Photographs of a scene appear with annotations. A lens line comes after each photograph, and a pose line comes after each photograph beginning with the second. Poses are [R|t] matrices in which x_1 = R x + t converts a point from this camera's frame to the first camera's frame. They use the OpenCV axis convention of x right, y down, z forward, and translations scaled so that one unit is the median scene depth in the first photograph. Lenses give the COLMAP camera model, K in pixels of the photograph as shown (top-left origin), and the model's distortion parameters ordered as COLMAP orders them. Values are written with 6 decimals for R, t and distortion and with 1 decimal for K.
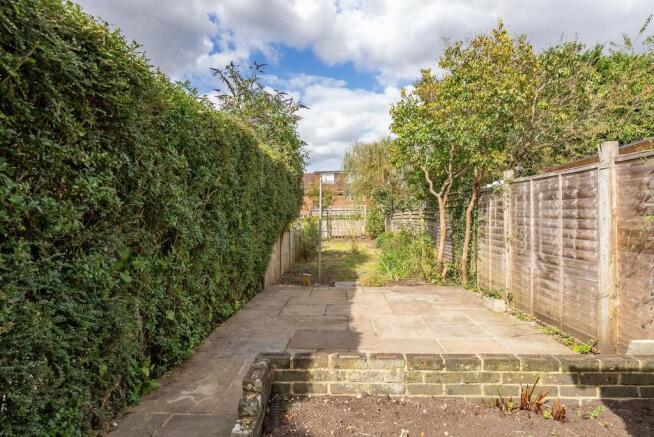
lens RADIAL K [[374.7, 0, 332.4], [0, 374.7, 224.0], [0, 0, 1]] dist [0.000253, -0.000089]
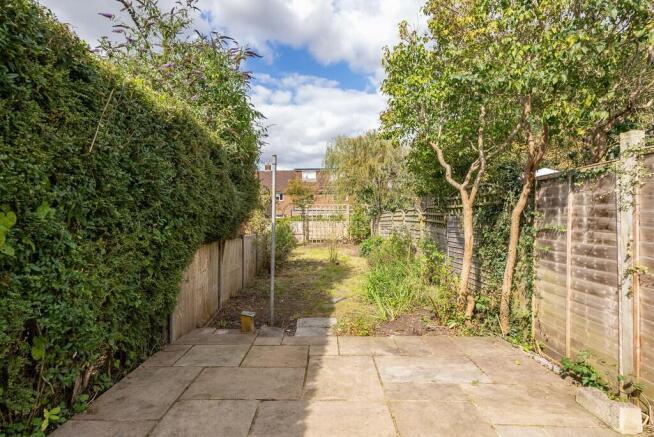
lens RADIAL K [[374.7, 0, 320.6], [0, 374.7, 213.8], [0, 0, 1]] dist [0.000253, -0.000089]
pose [[0.999912, 0.007294, 0.011125, 0.036001], [-0.006993, 0.999614, -0.026870, -0.011330], [-0.011317, 0.026789, 0.999577, 0.319330]]
